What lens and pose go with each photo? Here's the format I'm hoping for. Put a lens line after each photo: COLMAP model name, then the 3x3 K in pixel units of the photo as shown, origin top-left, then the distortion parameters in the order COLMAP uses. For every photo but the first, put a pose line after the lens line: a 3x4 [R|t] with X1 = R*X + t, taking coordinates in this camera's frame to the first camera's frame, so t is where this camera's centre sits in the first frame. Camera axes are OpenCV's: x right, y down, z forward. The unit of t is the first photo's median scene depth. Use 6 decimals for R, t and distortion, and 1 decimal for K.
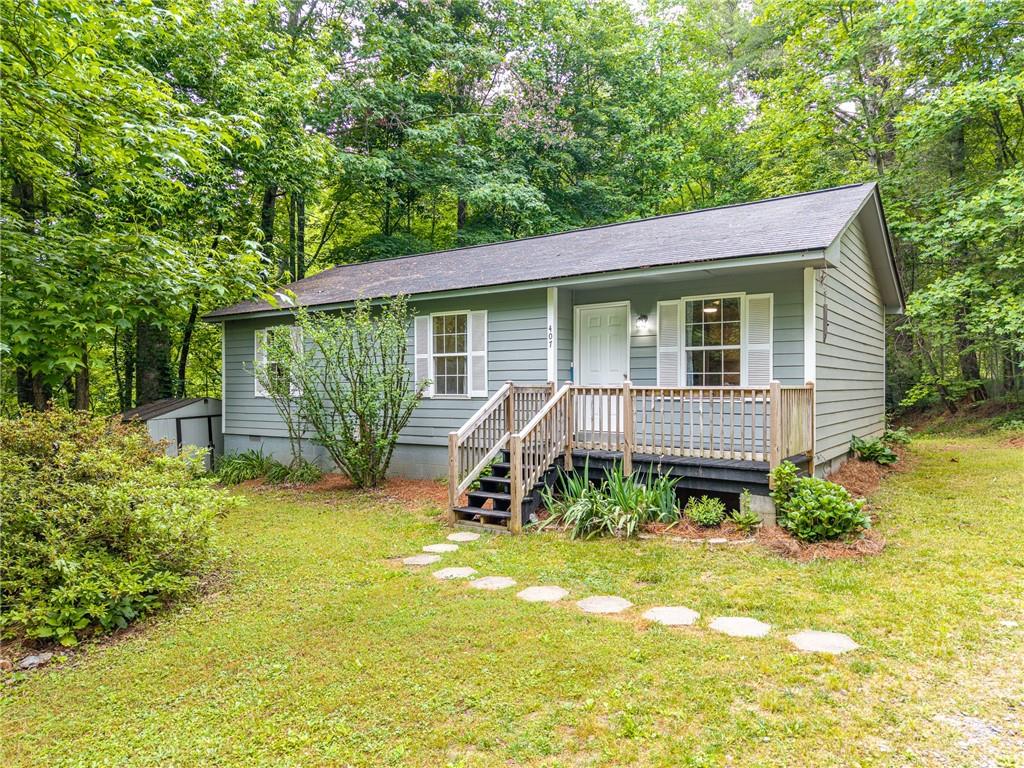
lens RADIAL K [[705.4, 0, 515.6], [0, 705.4, 385.6], [0, 0, 1]] dist [0.003410, -0.001340]
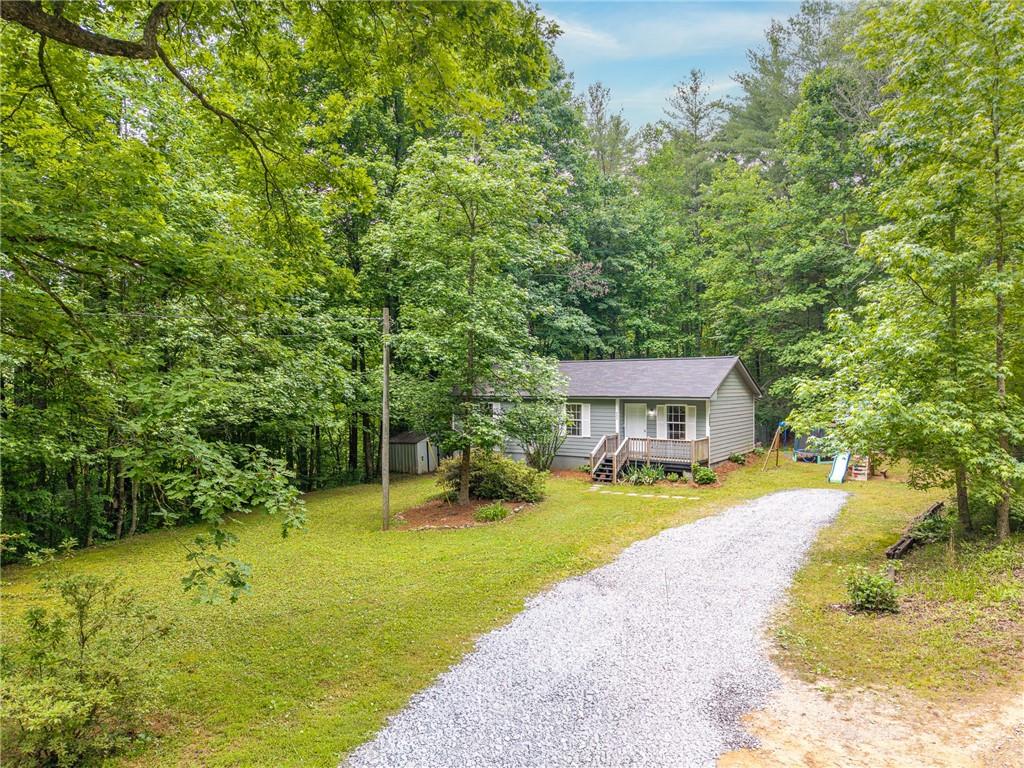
lens RADIAL K [[705.4, 0, 508.6], [0, 705.4, 387.3], [0, 0, 1]] dist [0.003410, -0.001340]
pose [[0.999649, 0.004650, 0.026099, -0.530080], [-0.004735, 0.999984, 0.003177, -0.225962], [-0.026084, -0.003300, 0.999654, -2.054701]]
